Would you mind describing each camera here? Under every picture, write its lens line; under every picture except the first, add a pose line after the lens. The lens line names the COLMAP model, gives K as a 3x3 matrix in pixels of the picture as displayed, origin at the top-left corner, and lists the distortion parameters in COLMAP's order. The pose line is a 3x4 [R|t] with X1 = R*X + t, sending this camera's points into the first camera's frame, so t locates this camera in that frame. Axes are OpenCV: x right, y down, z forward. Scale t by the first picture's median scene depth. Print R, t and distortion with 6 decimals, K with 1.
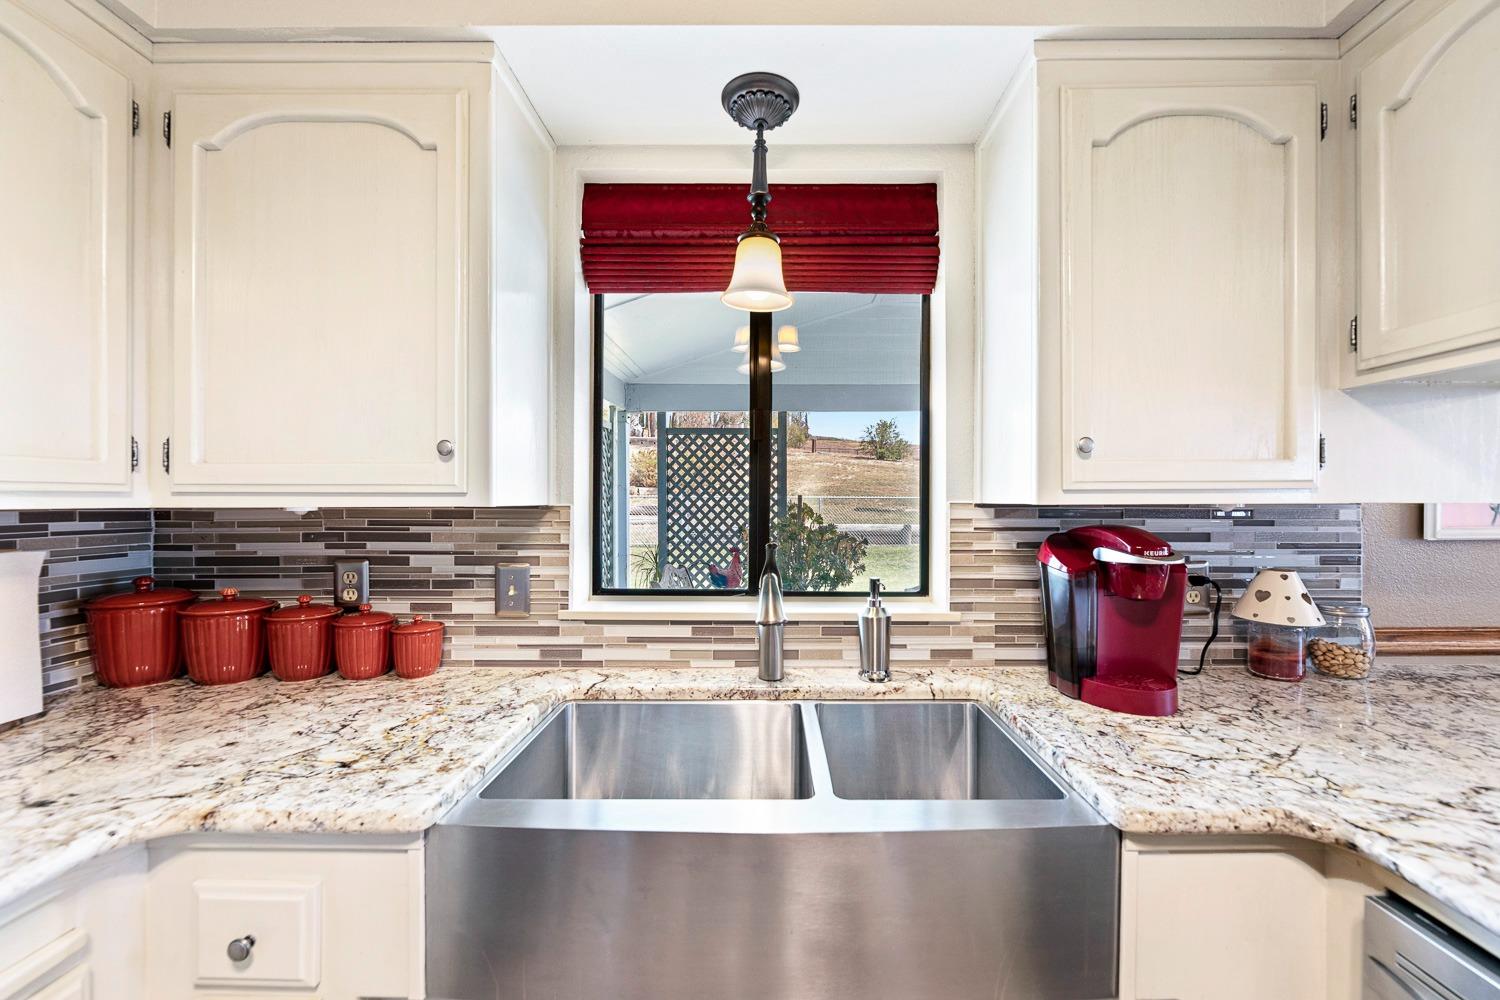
lens RADIAL K [[608.6, 0, 765.6], [0, 608.6, 501.6], [0, 0, 1]] dist [-0.002384, 0.001101]
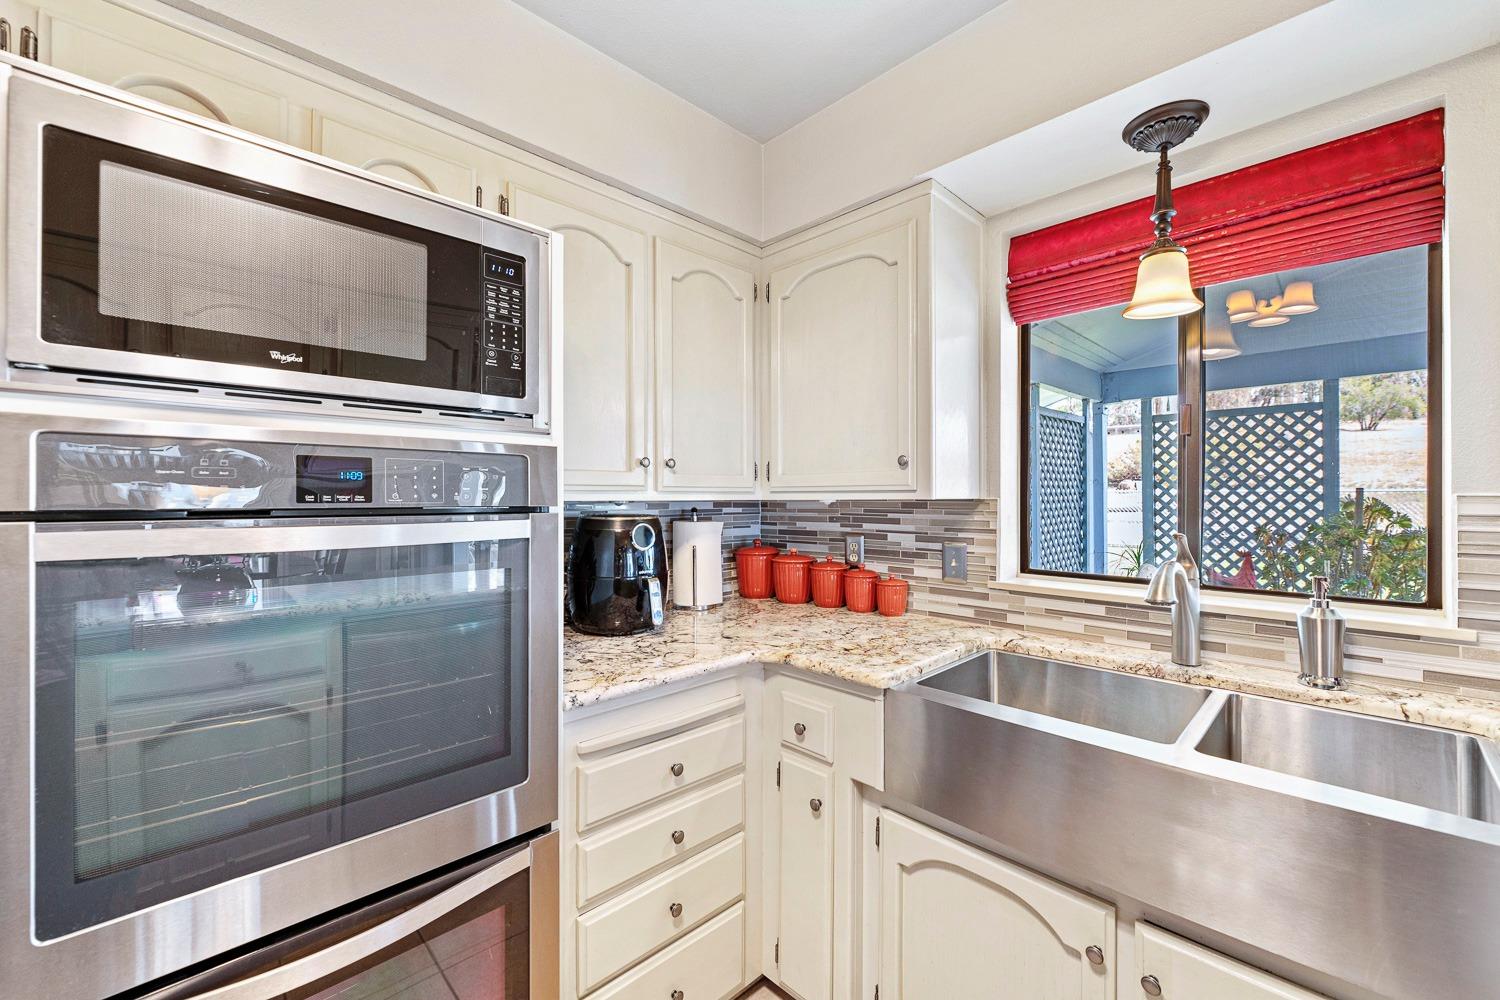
lens RADIAL K [[608.6, 0, 753.4], [0, 608.6, 498.5], [0, 0, 1]] dist [-0.002384, 0.001101]
pose [[0.711746, -0.000838, -0.702436, 0.206566], [0.001880, 0.999998, 0.000712, 0.003793], [0.702434, -0.001828, 0.711747, -0.255808]]
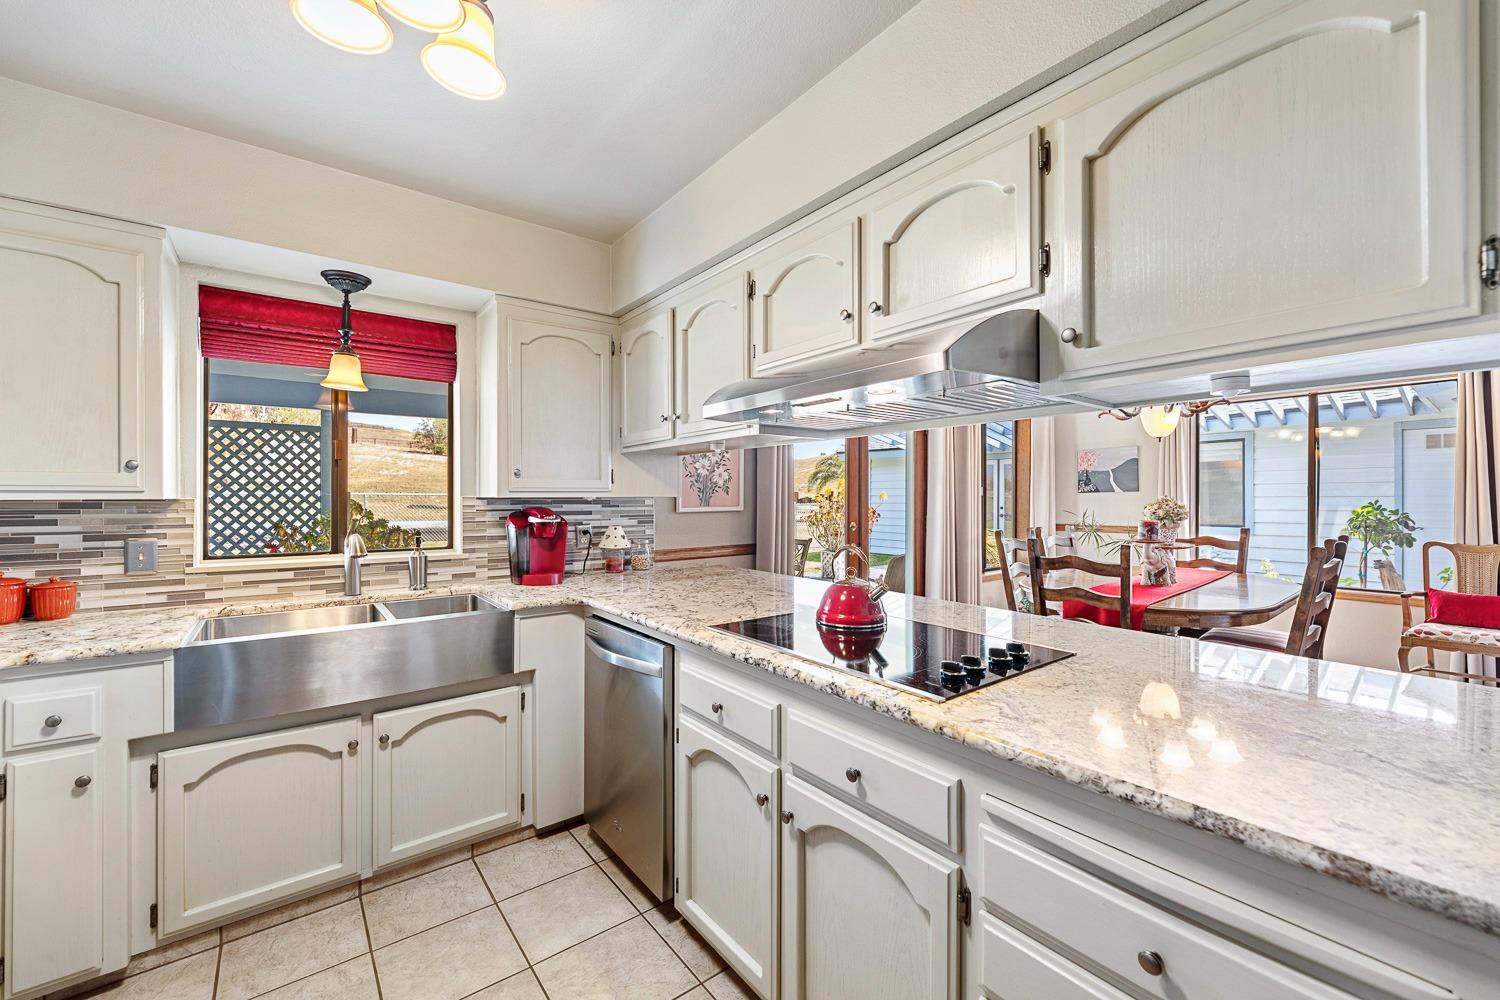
lens RADIAL K [[608.6, 0, 756.6], [0, 608.6, 497.8], [0, 0, 1]] dist [-0.002384, 0.001101]
pose [[0.786004, -0.002396, 0.618217, -0.155242], [0.002913, 0.999996, 0.000172, 0.006915], [-0.618214, 0.001666, 0.786008, -1.087993]]
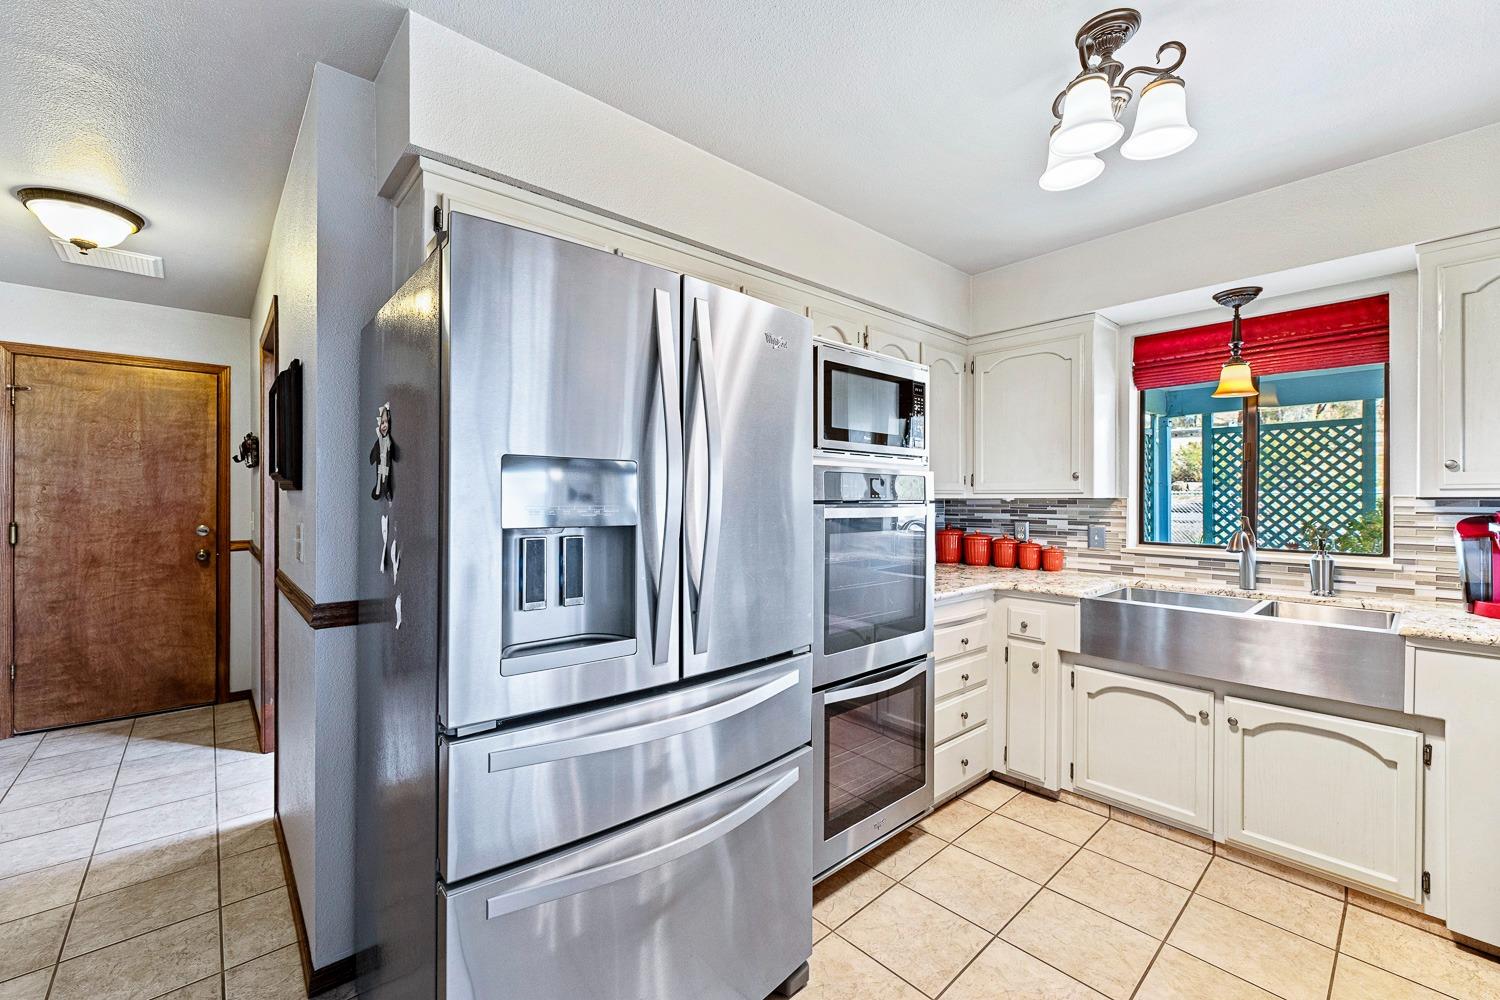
lens RADIAL K [[608.6, 0, 749.3], [0, 608.6, 498.6], [0, 0, 1]] dist [-0.002384, 0.001101]
pose [[0.669938, 0.002244, -0.742413, 0.358638], [-0.001425, 0.999997, 0.001736, 0.007092], [0.742415, -0.000105, 0.669940, -1.357531]]
